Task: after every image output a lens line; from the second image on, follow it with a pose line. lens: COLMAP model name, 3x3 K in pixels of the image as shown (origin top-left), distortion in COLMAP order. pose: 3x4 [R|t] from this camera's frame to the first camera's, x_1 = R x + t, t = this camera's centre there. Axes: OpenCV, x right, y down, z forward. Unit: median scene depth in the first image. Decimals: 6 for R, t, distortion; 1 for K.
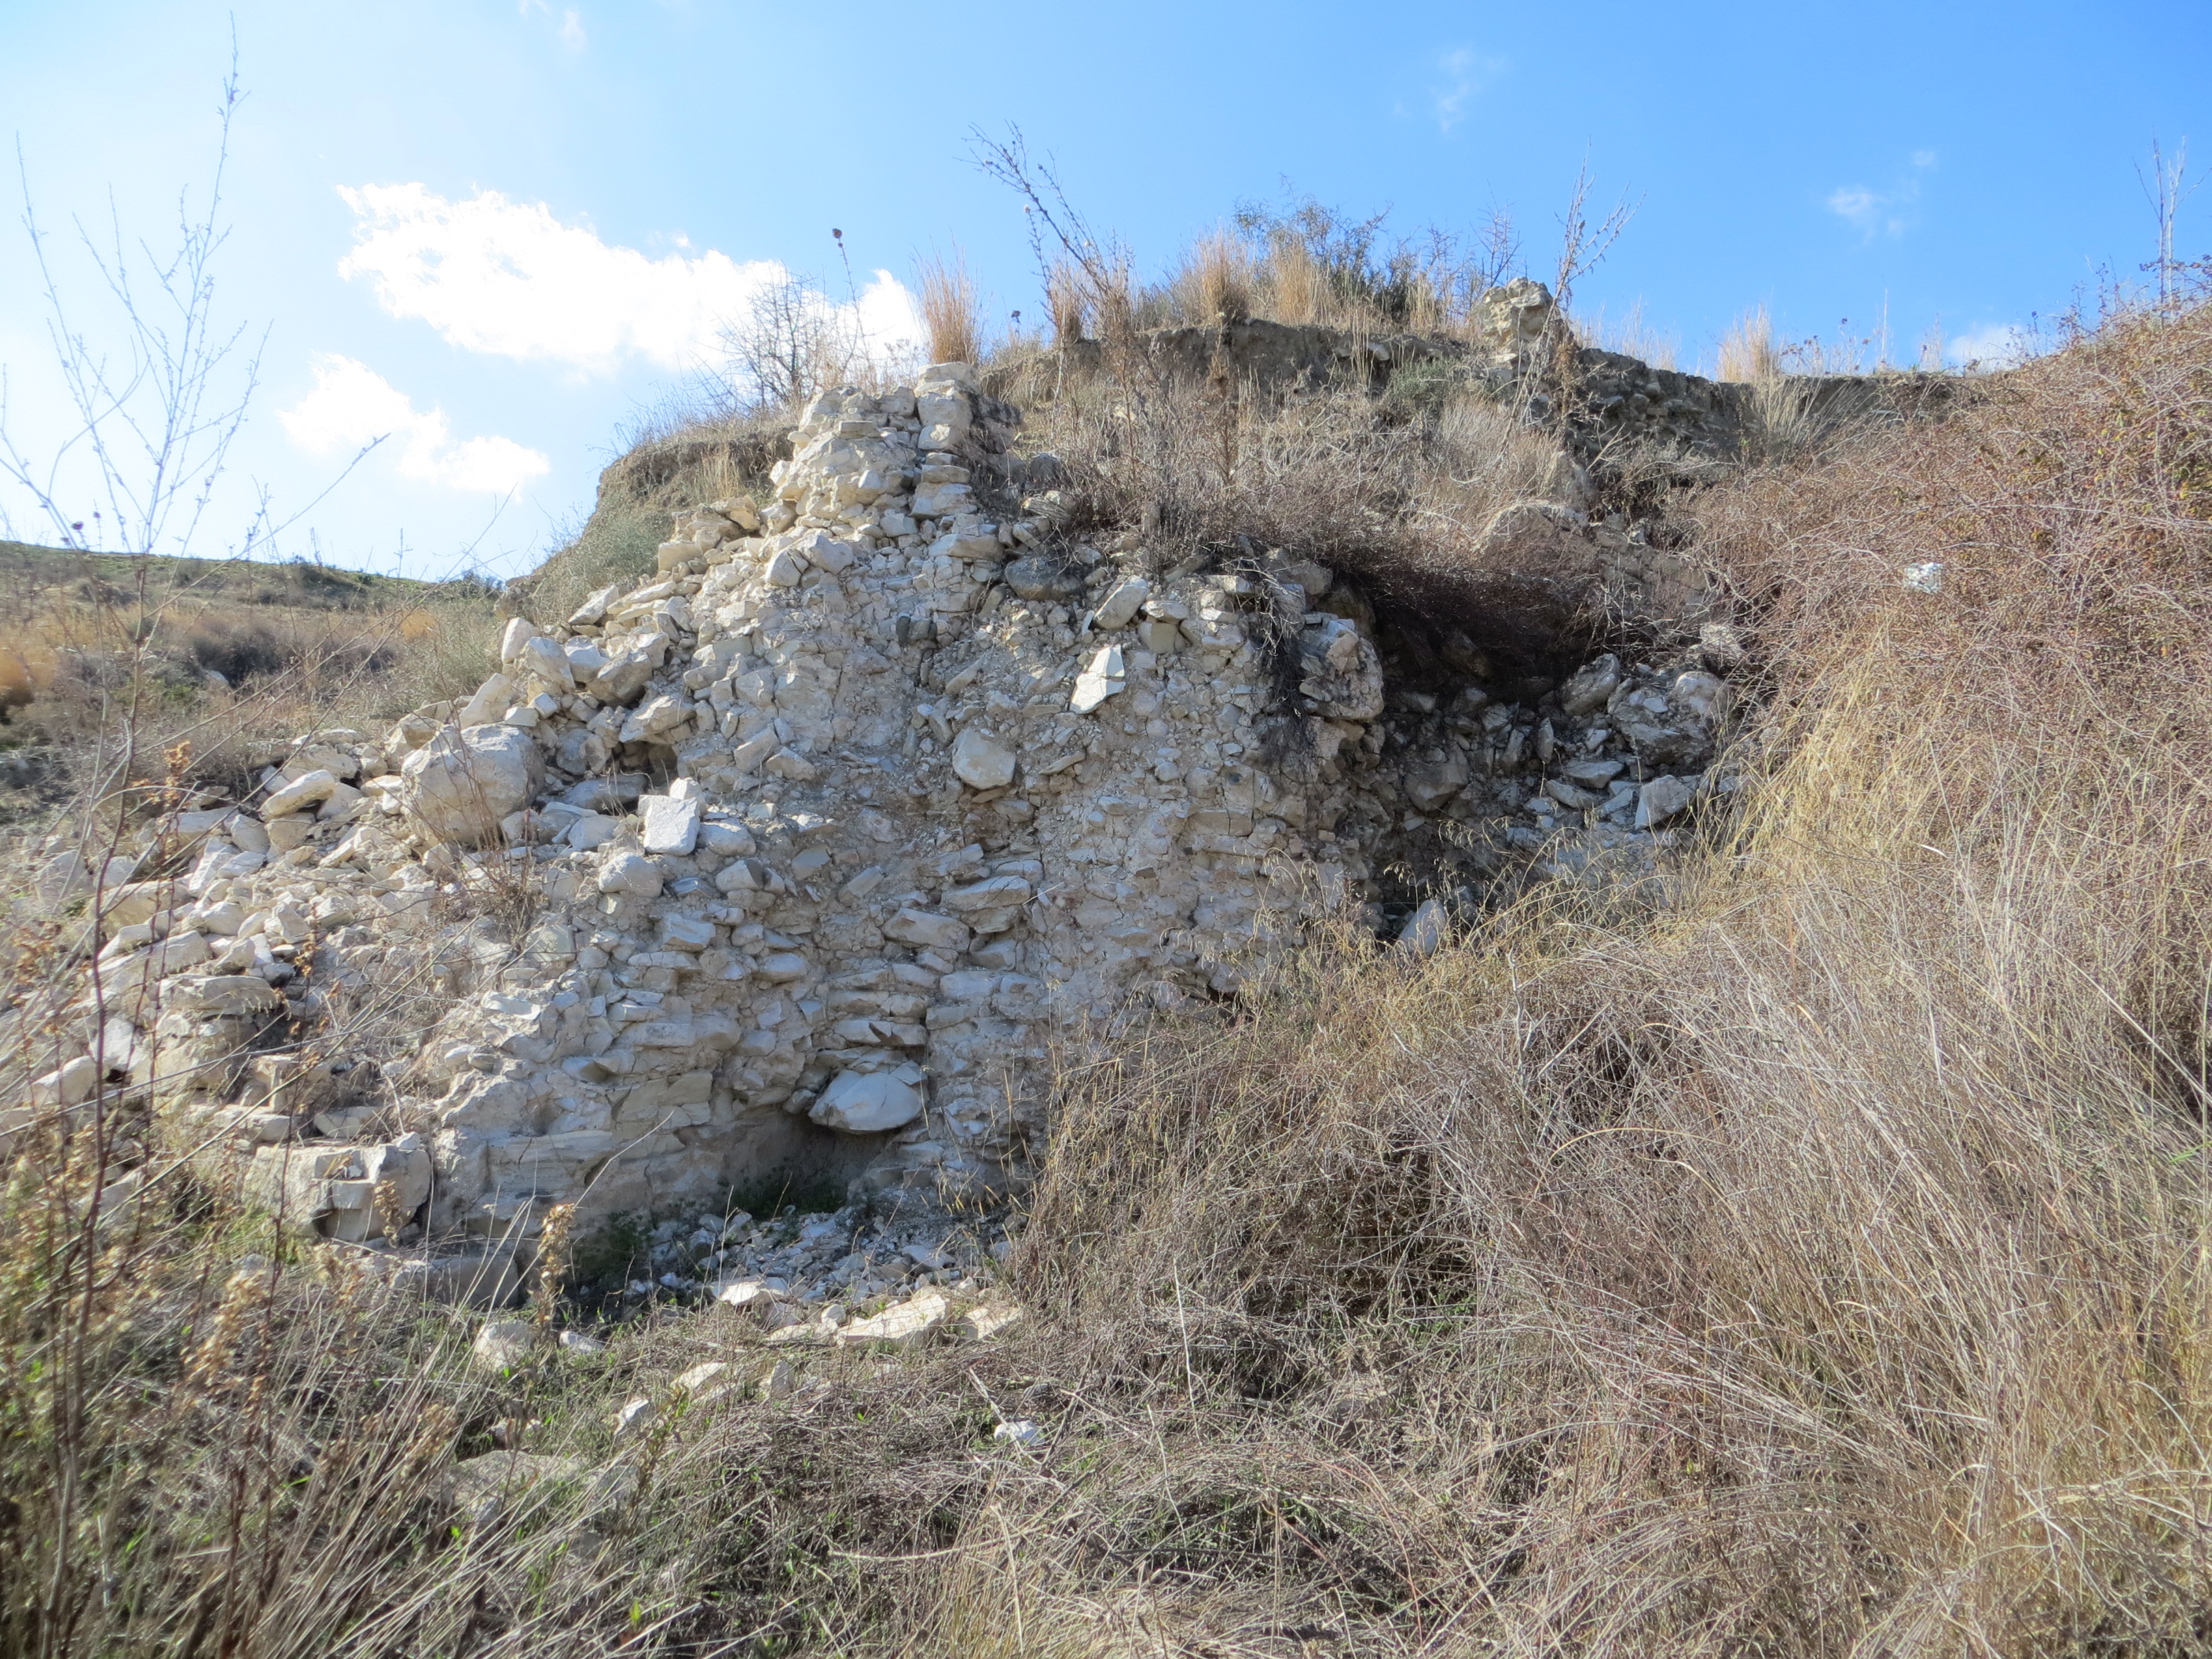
lens RADIAL K [[1659.6, 0, 1067.8], [0, 1659.6, 915.9], [0, 0, 1]] dist [-0.126626, -0.001006]
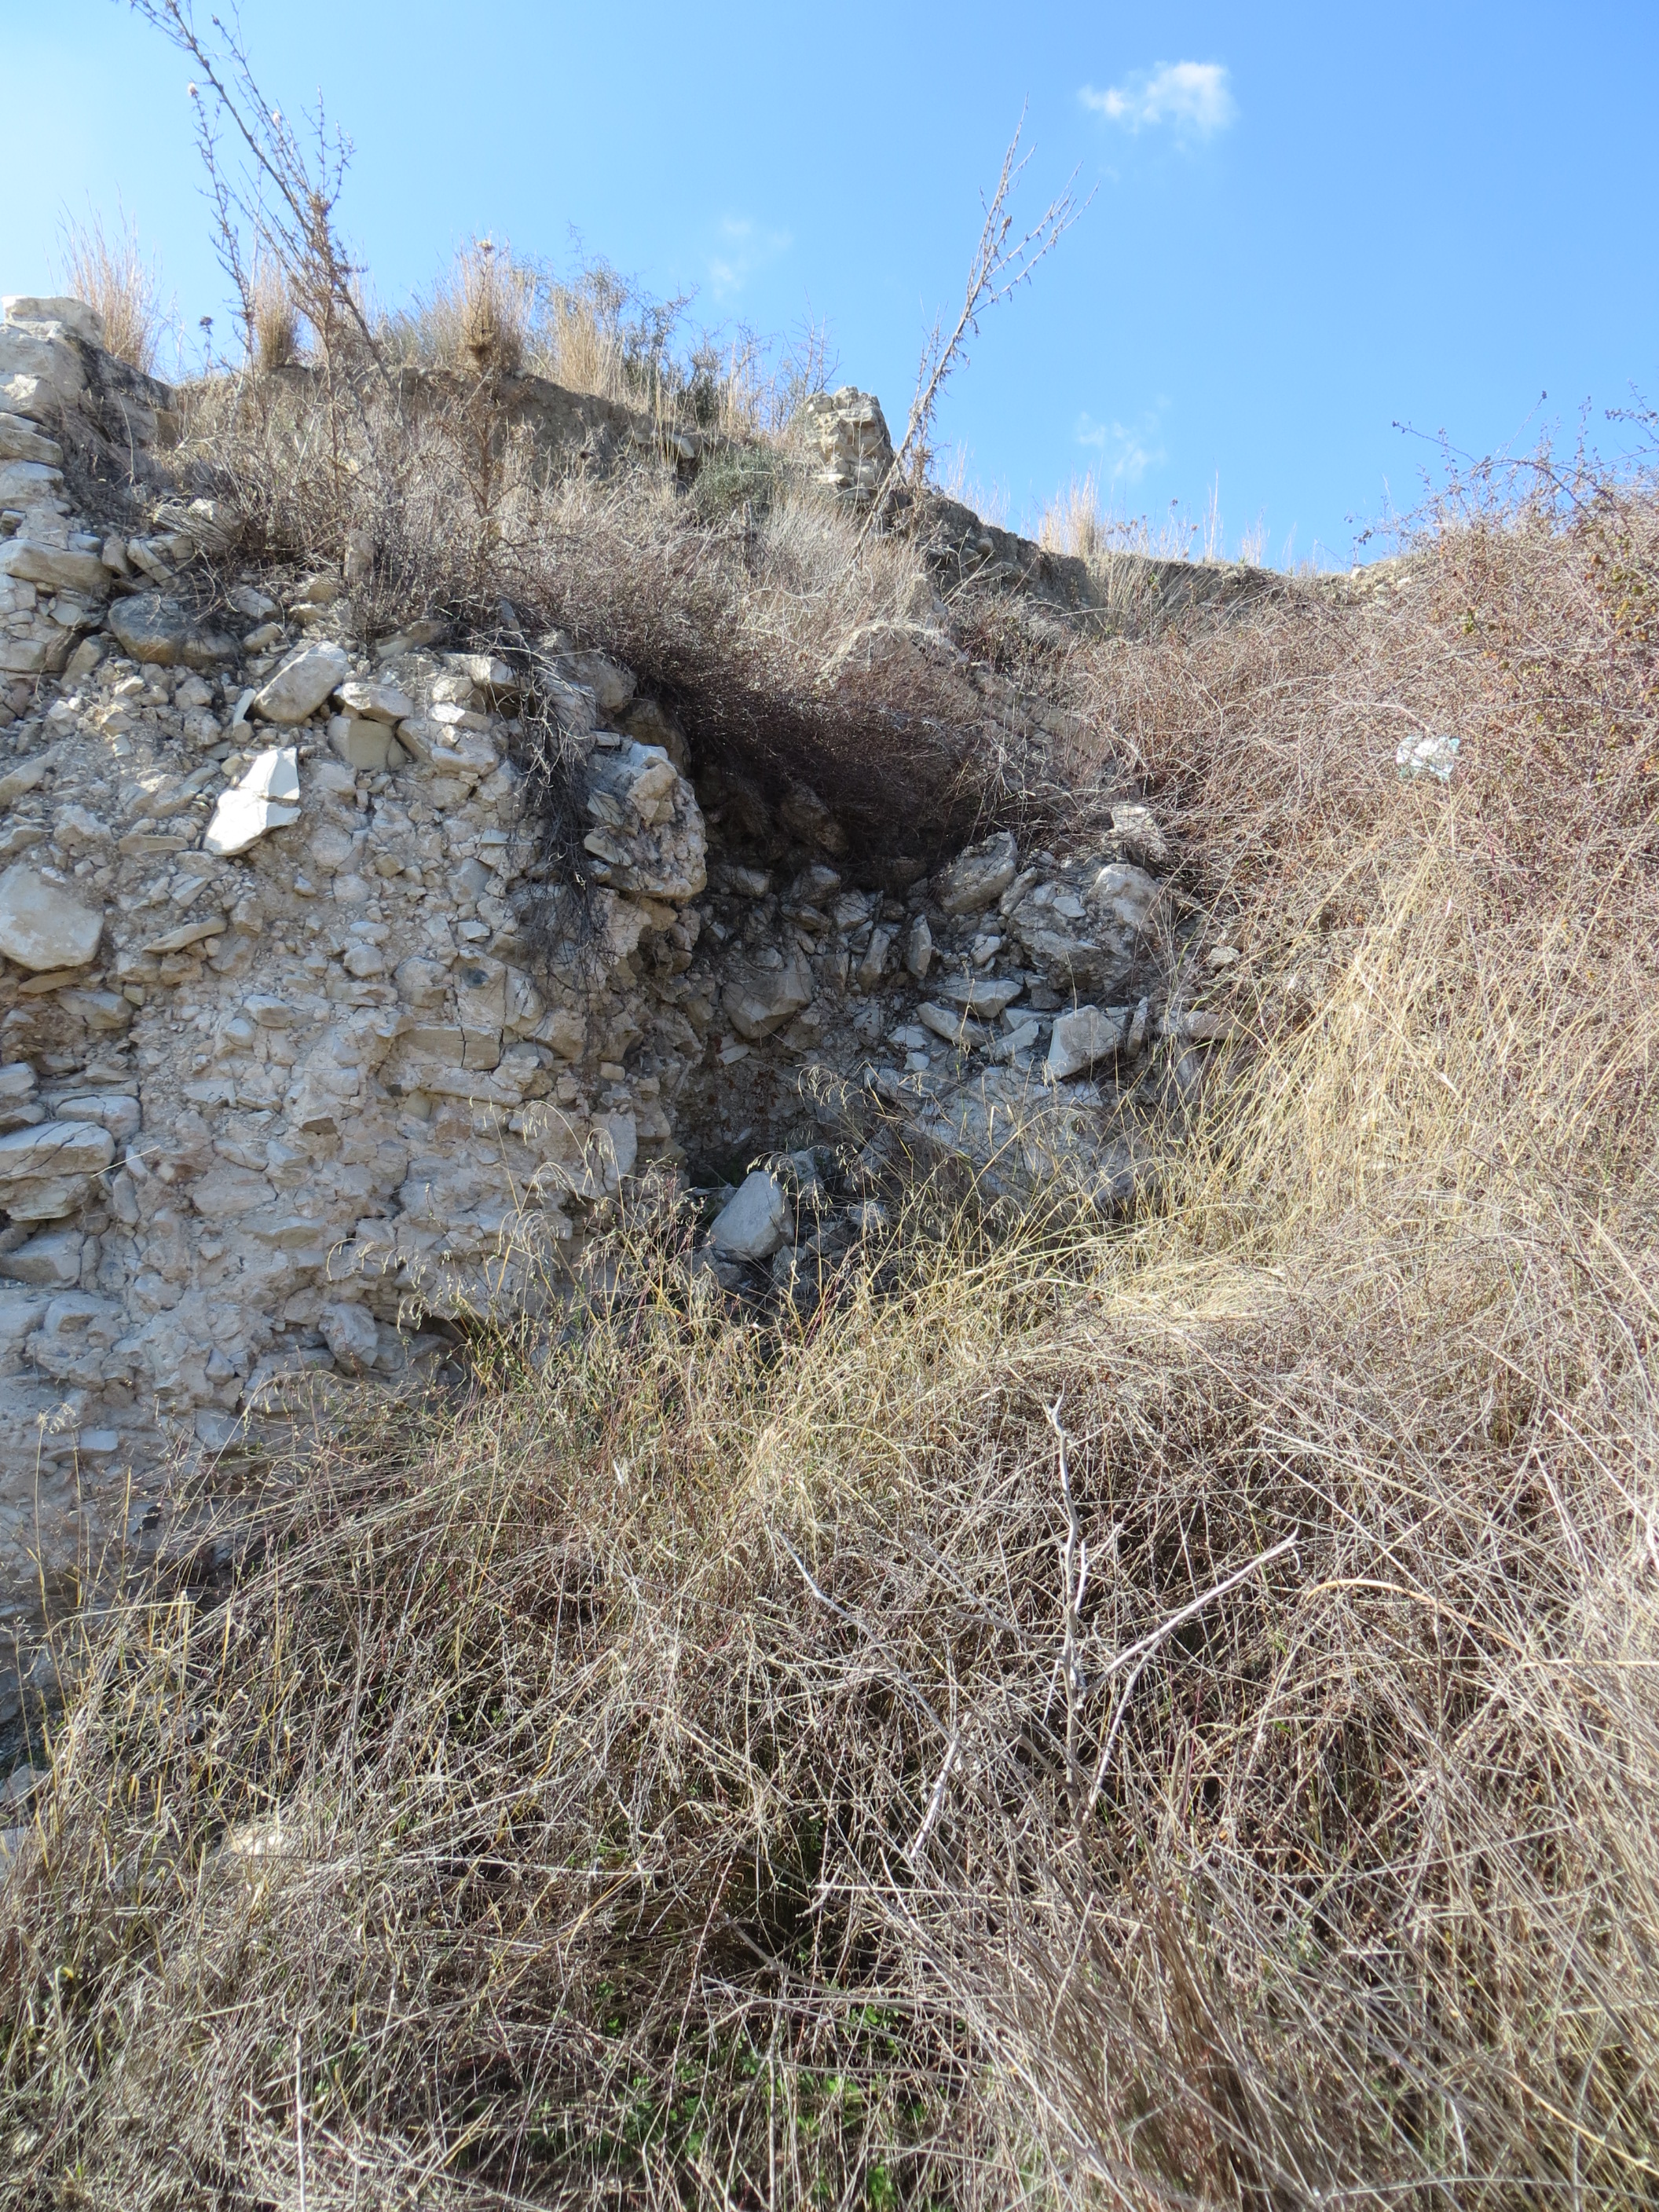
lens RADIAL K [[1629.6, 0, 770.7], [0, 1629.6, 1108.8], [0, 0, 1]] dist [0.008687, 0.003299]
pose [[0.959839, 0.038388, 0.277914, 0.036975], [-0.040195, 0.999192, 0.000805, -0.036980], [-0.277659, -0.011944, 0.960606, 0.359575]]
